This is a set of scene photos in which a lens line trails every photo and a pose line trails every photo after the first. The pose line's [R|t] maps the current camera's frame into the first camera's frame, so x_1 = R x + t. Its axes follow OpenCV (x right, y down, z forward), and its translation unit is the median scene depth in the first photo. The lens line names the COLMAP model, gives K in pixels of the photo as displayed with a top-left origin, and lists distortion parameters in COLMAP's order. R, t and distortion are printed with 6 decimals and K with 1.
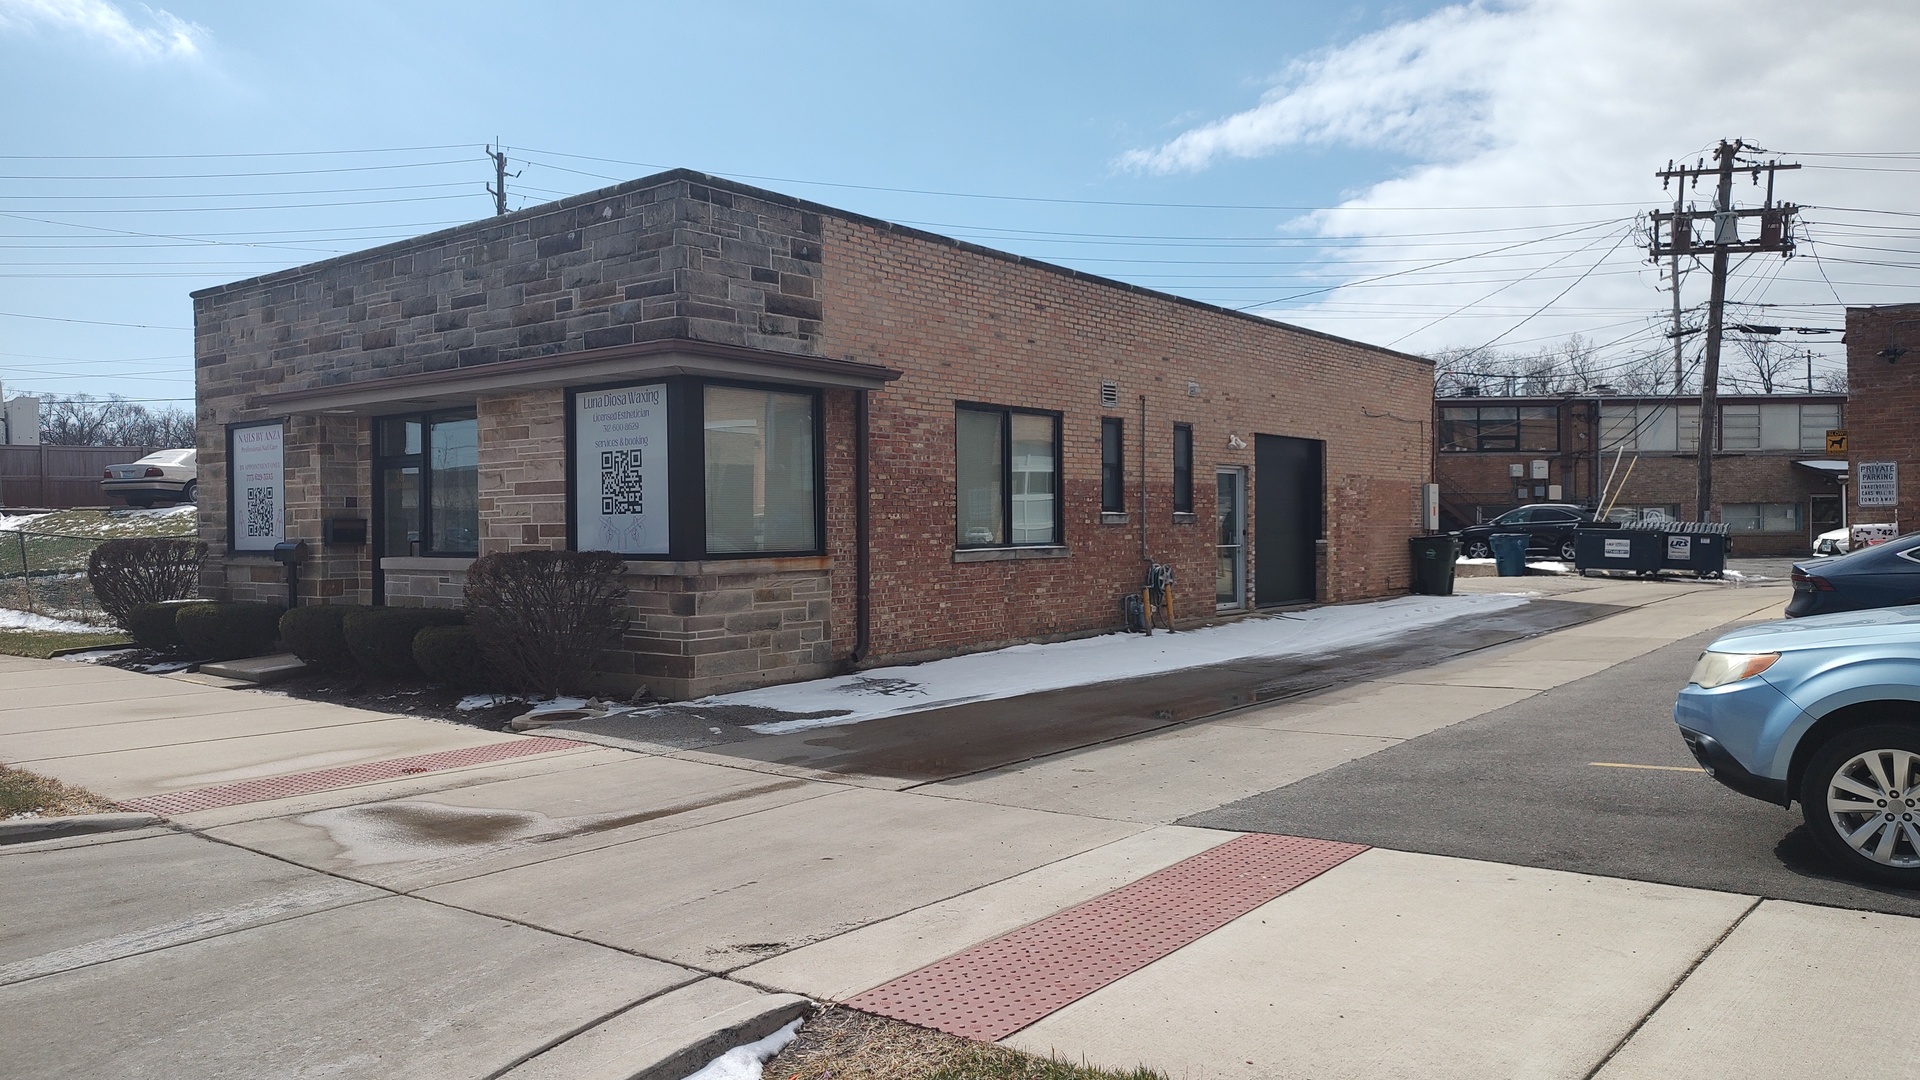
lens RADIAL K [[1354.8, 0, 954.5], [0, 1354.8, 539.5], [0, 0, 1]] dist [0.026631, -0.027606]
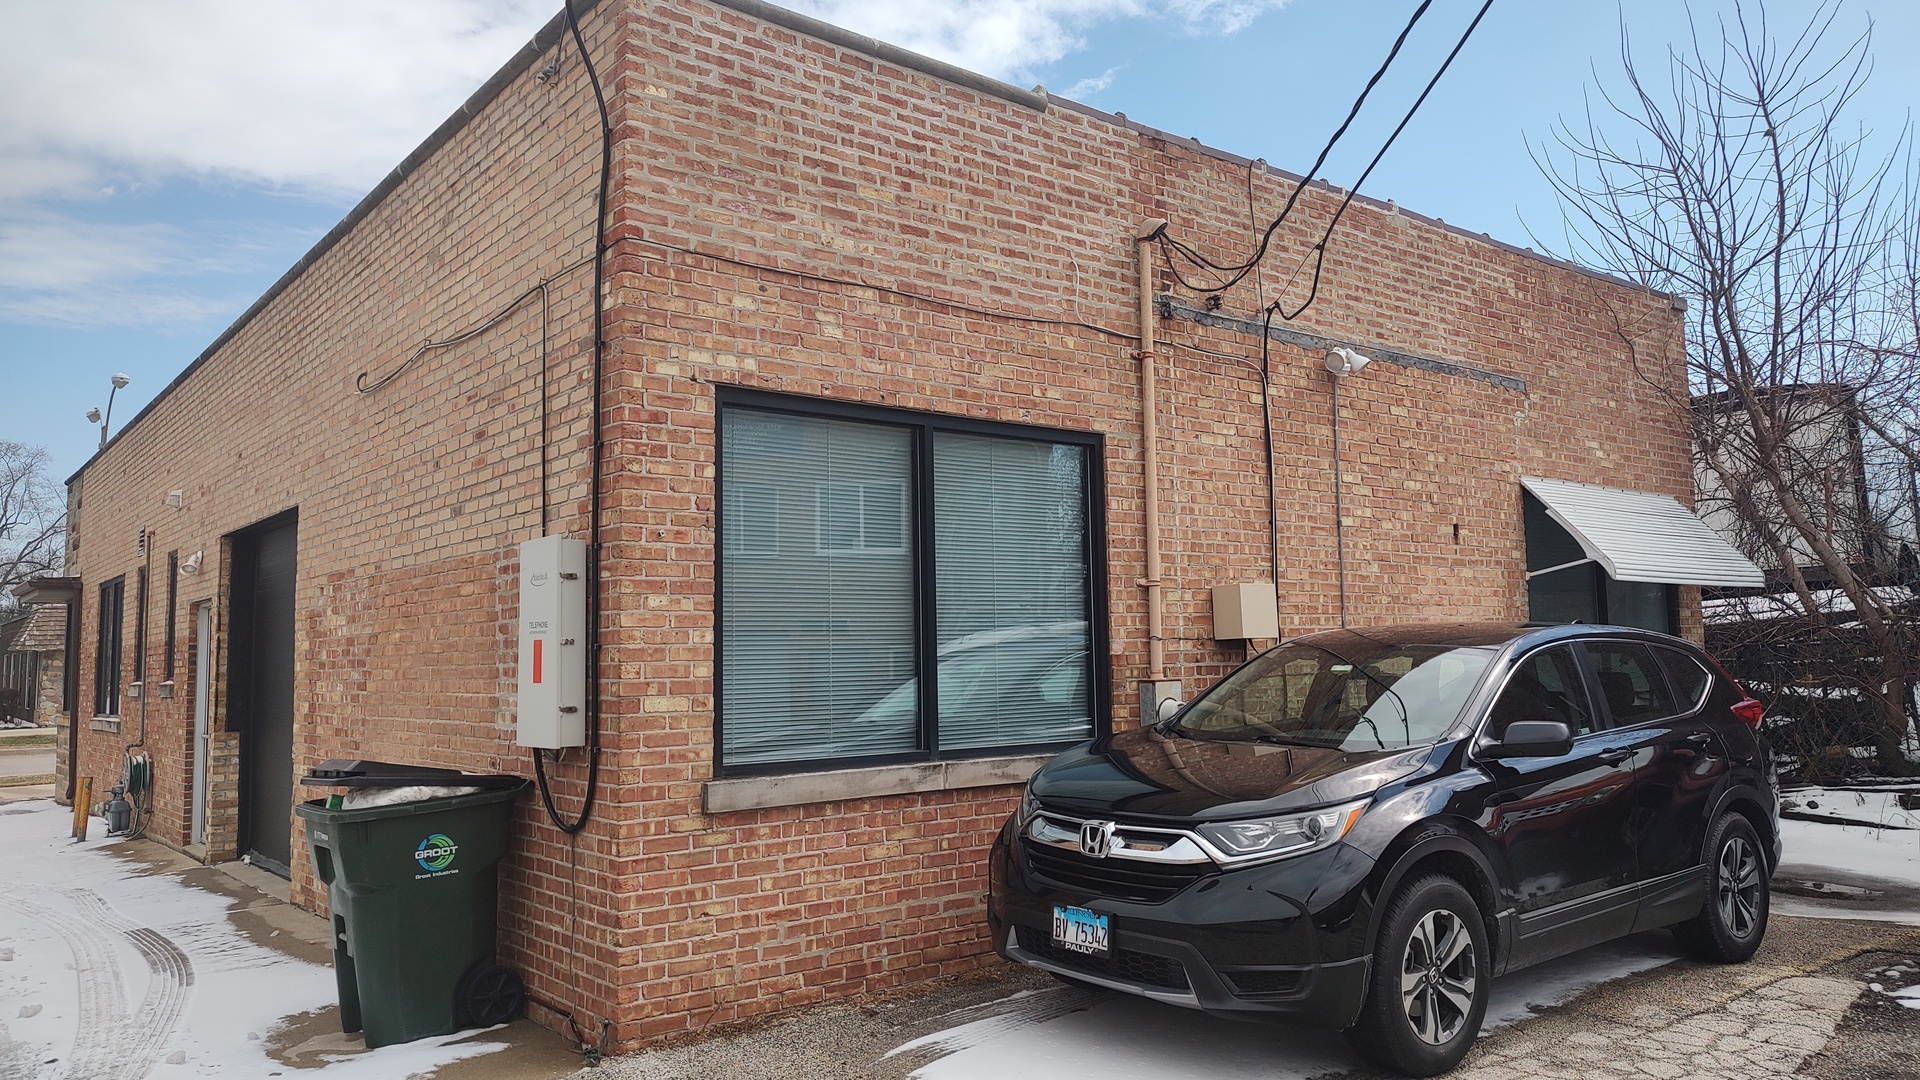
lens RADIAL K [[1354.8, 0, 955.3], [0, 1354.8, 530.8], [0, 0, 1]] dist [0.026631, -0.027606]
pose [[-0.209646, -0.082408, -0.974299, 0.962801], [0.014285, 0.996078, -0.087323, -0.037887], [0.977673, -0.032225, -0.207646, 1.932335]]
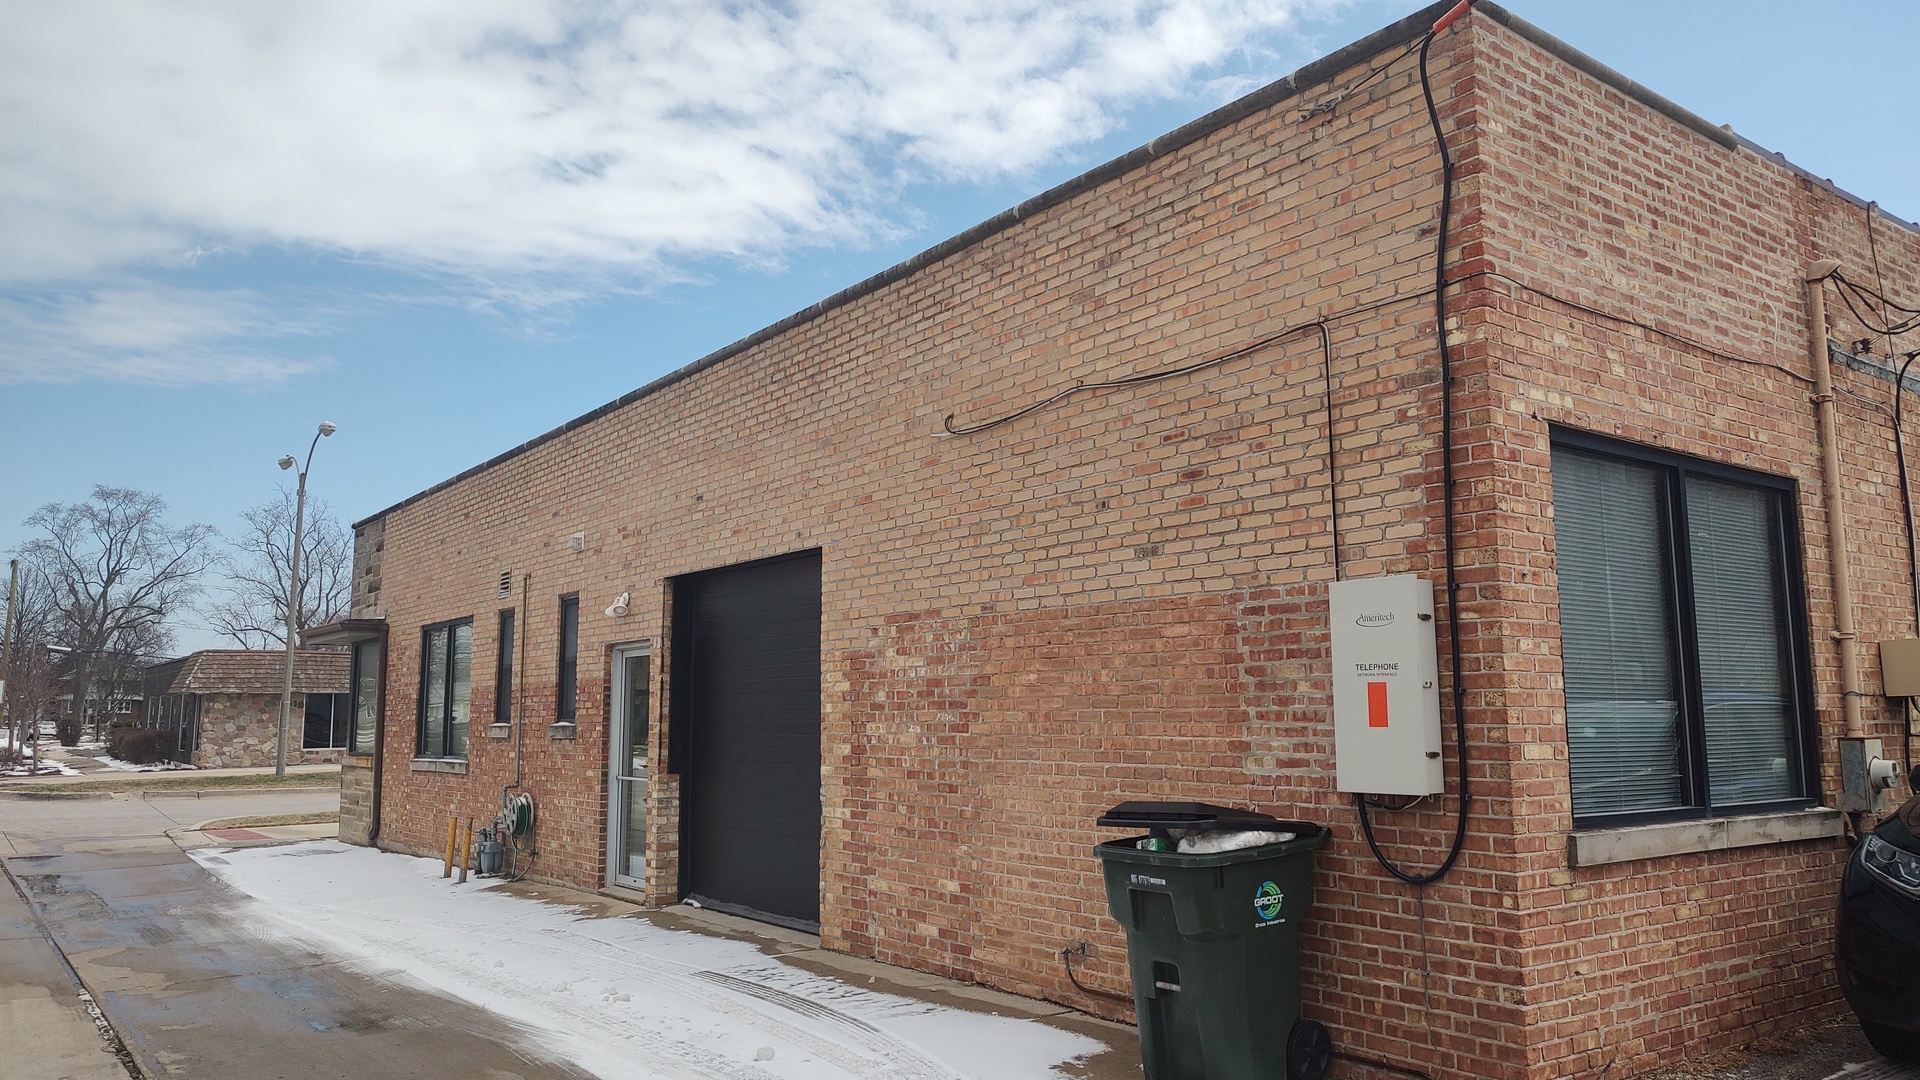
lens RADIAL K [[1354.8, 0, 954.8], [0, 1354.8, 529.3], [0, 0, 1]] dist [0.026631, -0.027606]
pose [[-0.247979, -0.126574, -0.960461, 1.003766], [-0.001912, 0.991490, -0.130170, -0.035219], [0.968764, -0.030443, -0.246110, 1.718805]]
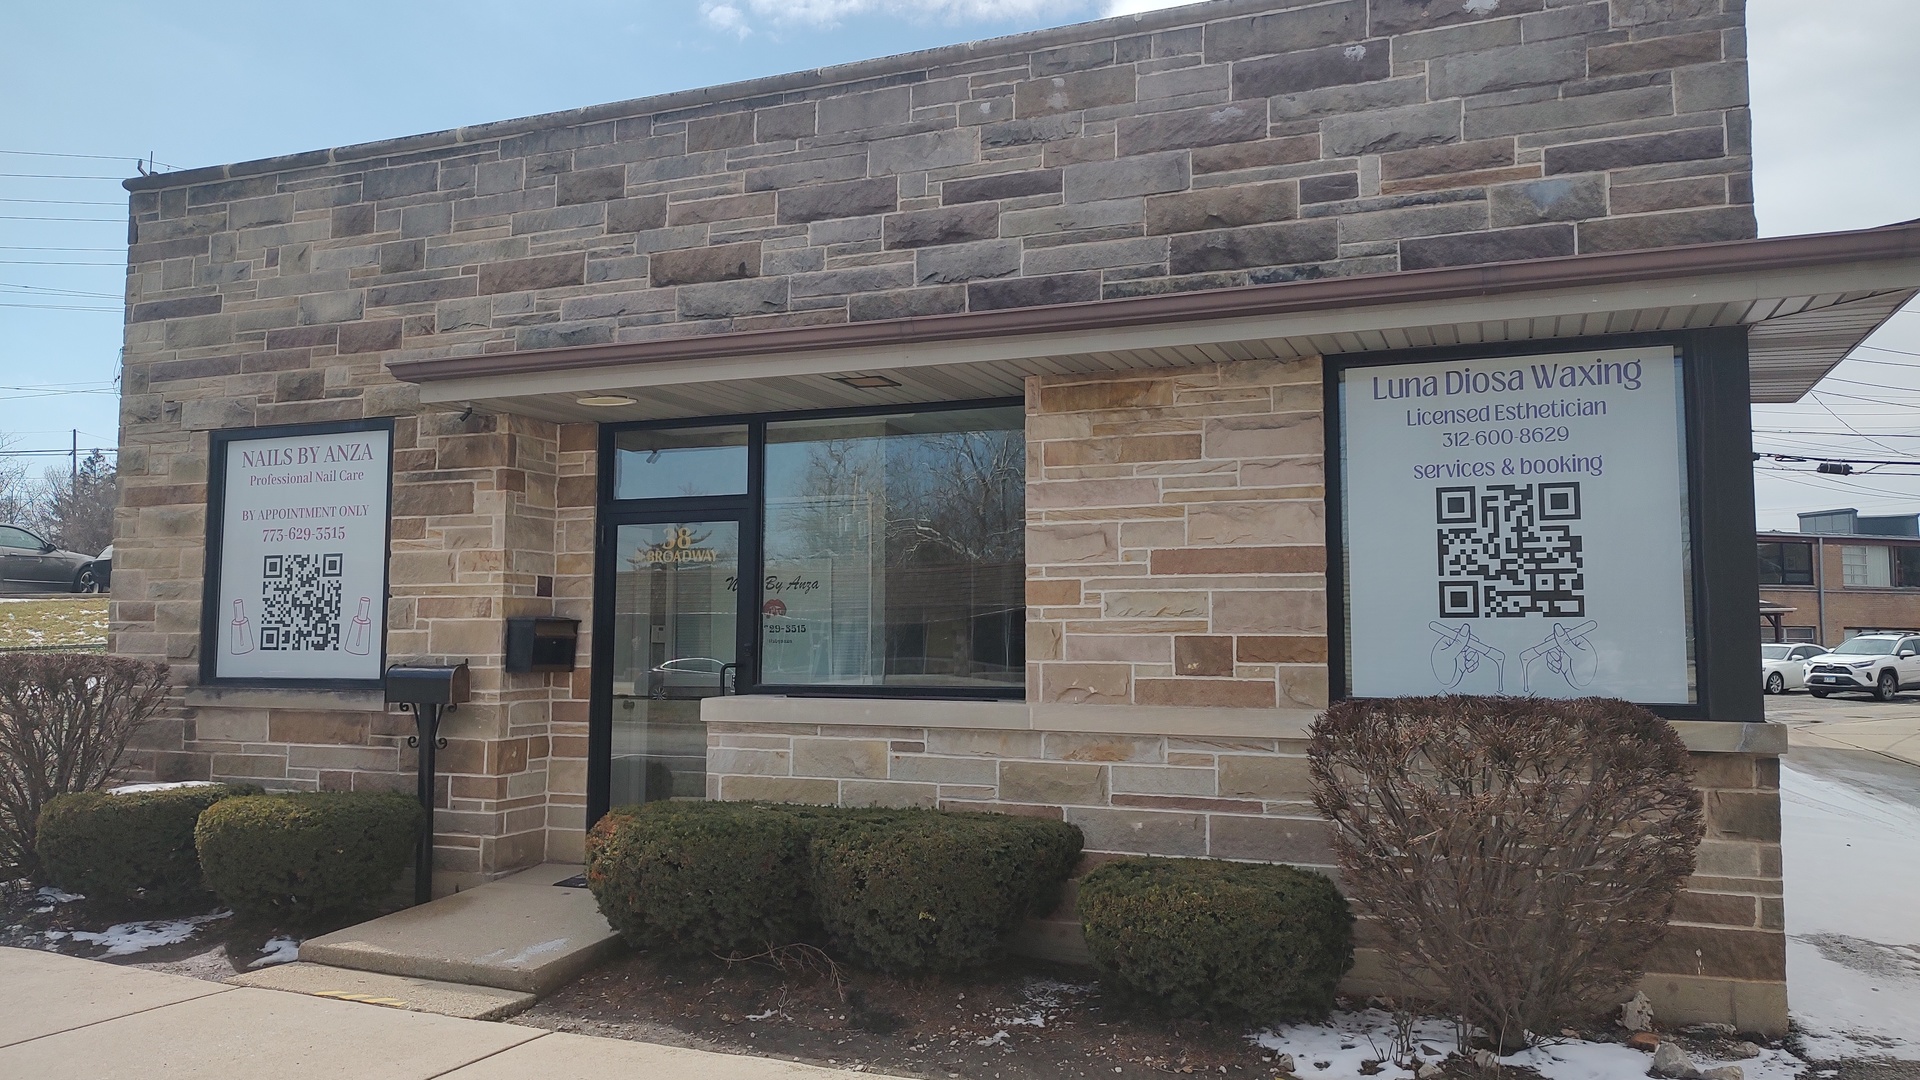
lens RADIAL K [[1354.8, 0, 967.6], [0, 1354.8, 537.2], [0, 0, 1]] dist [0.026631, -0.027606]
pose [[0.957135, 0.036188, 0.287373, -0.480279], [-0.010564, 0.995866, -0.090222, -0.001444], [-0.289449, 0.083319, 0.953560, 0.507865]]
